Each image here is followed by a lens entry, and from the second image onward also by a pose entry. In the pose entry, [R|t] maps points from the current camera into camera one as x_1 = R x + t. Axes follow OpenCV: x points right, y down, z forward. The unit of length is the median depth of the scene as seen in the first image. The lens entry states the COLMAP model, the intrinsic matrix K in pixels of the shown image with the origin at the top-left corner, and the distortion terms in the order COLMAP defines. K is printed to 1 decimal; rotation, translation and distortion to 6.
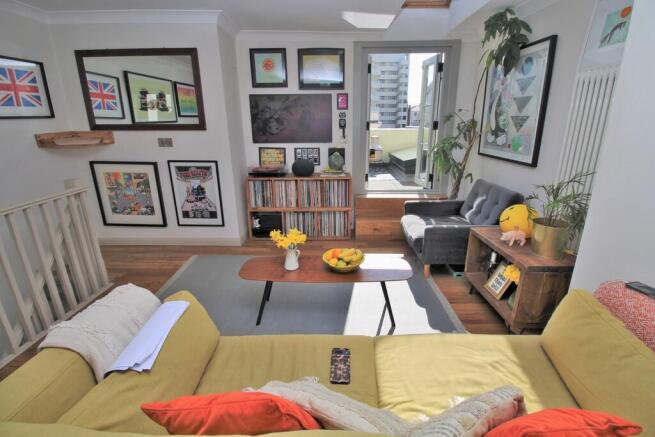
lens RADIAL K [[306.0, 0, 331.0], [0, 306.0, 215.8], [0, 0, 1]] dist [-0.008394, -0.008182]
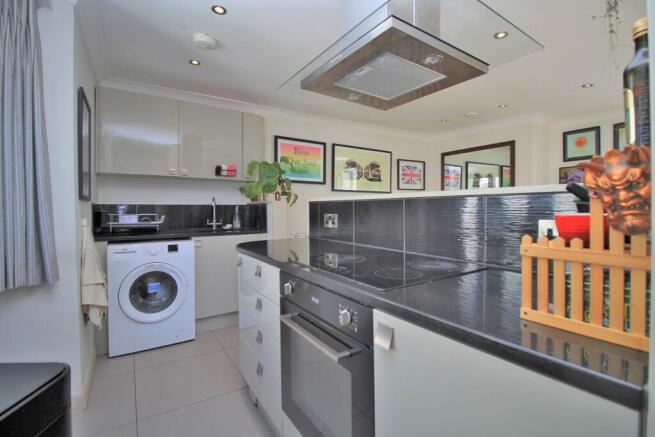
lens RADIAL K [[306.0, 0, 332.0], [0, 306.0, 214.6], [0, 0, 1]] dist [-0.008394, -0.008182]
pose [[0.544051, 0.015962, -0.838901, 0.256991], [-0.245970, 0.958927, -0.141274, 0.170972], [0.802189, 0.283205, 0.525631, -0.297254]]
